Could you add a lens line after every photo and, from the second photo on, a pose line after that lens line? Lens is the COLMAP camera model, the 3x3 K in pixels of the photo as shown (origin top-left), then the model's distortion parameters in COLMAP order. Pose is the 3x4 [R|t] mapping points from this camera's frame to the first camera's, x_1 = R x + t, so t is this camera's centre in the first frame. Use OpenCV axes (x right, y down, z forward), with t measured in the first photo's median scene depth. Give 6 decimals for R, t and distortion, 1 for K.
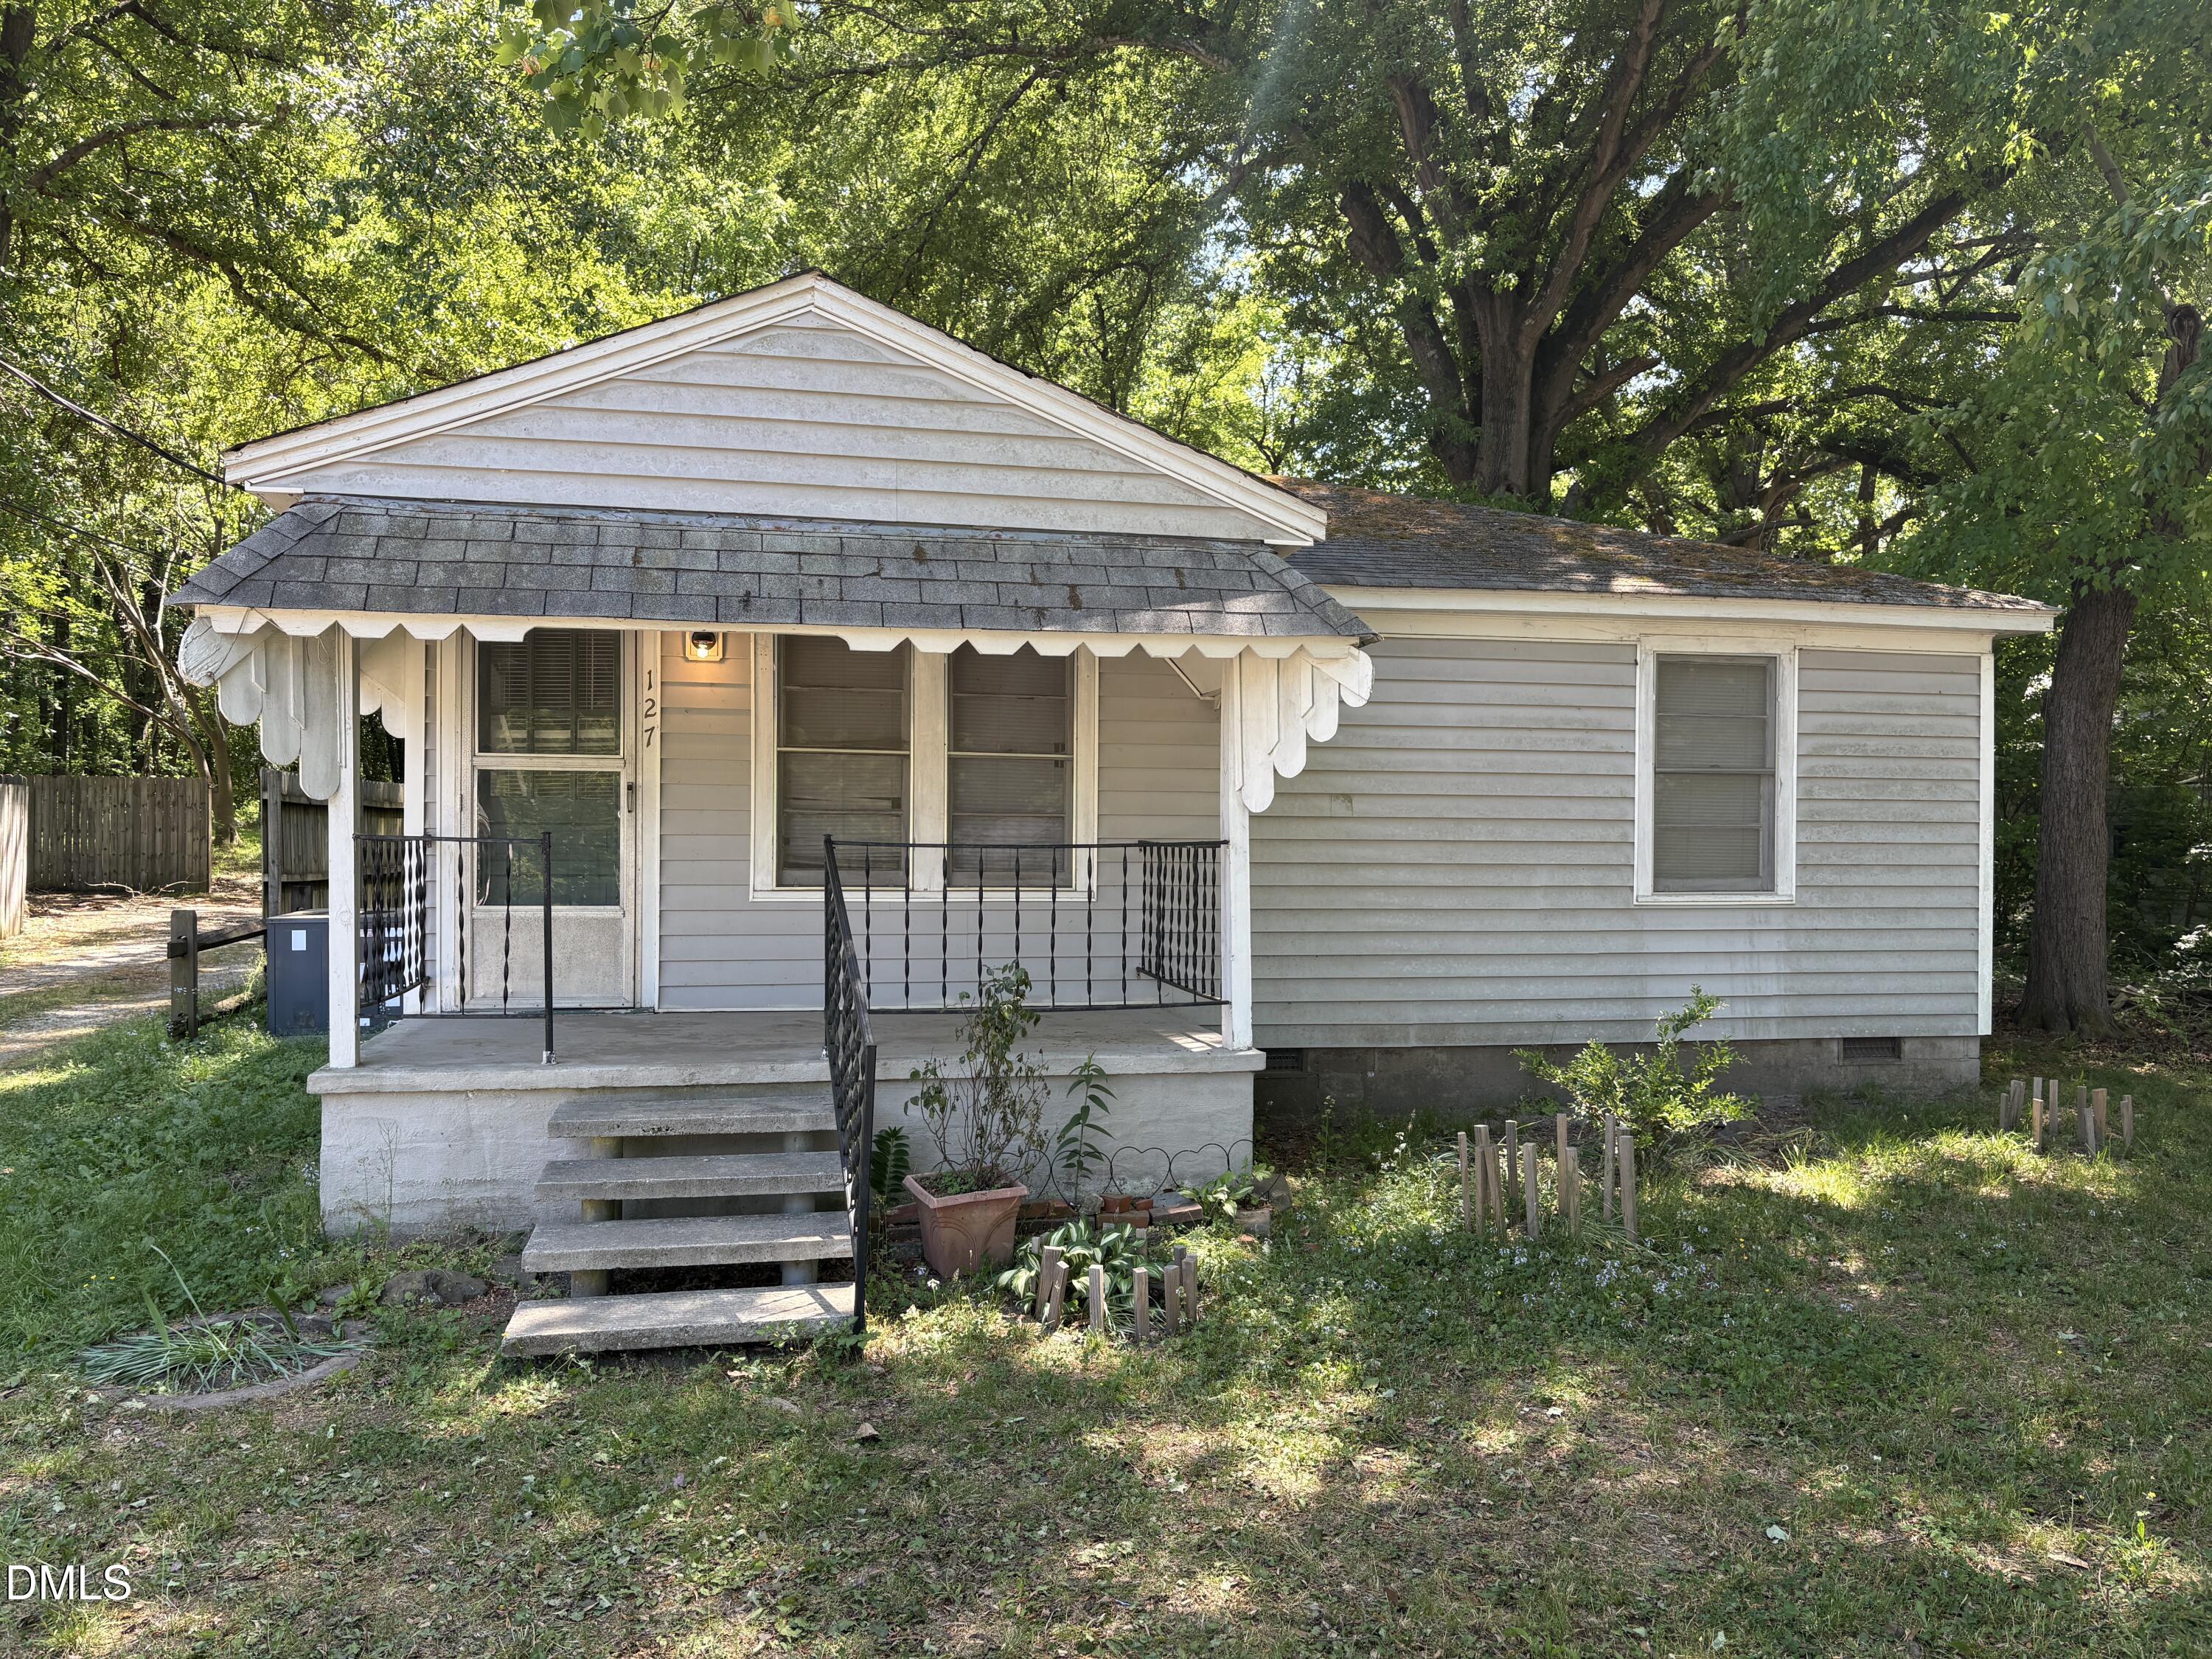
lens RADIAL K [[1686.4, 0, 1117.0], [0, 1686.4, 847.9], [0, 0, 1]] dist [0.030627, -0.010305]
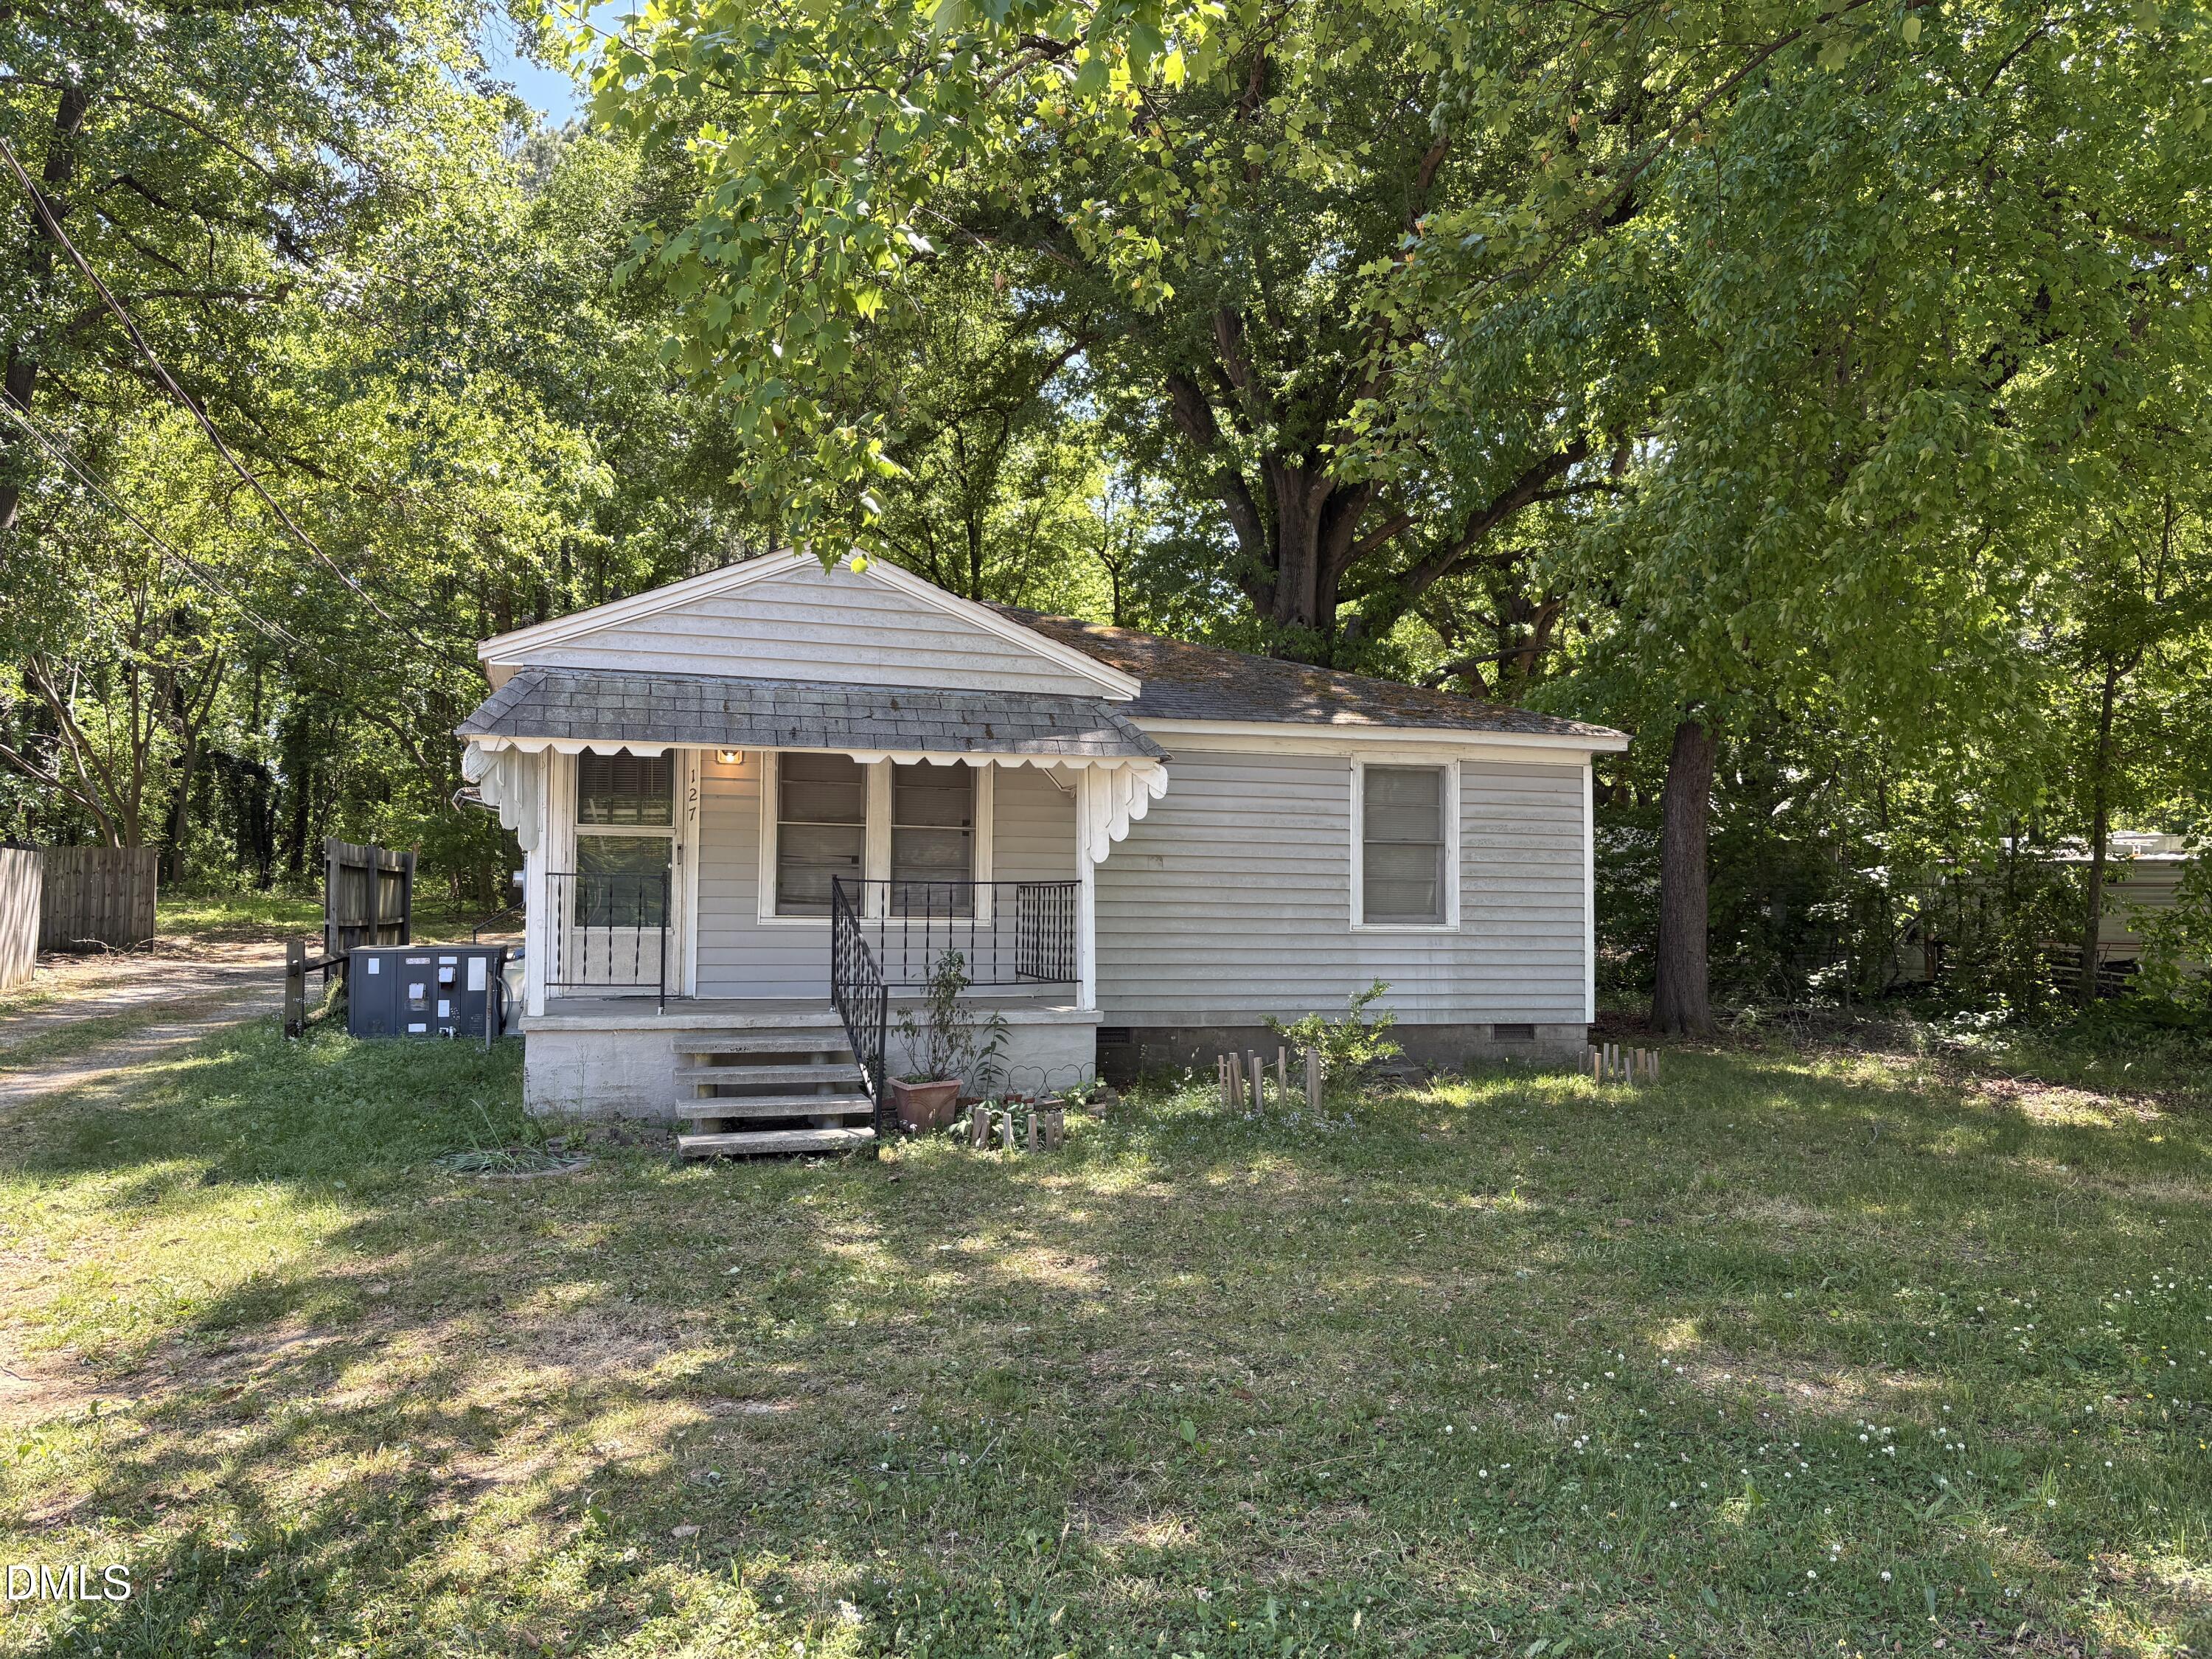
lens RADIAL K [[1686.4, 0, 1114.4], [0, 1686.4, 835.5], [0, 0, 1]] dist [0.030627, -0.010305]
pose [[0.995742, 0.006271, 0.091974, -0.042177], [-0.001210, 0.998486, -0.054987, 0.034450], [-0.092179, 0.054642, 0.994242, -0.508982]]
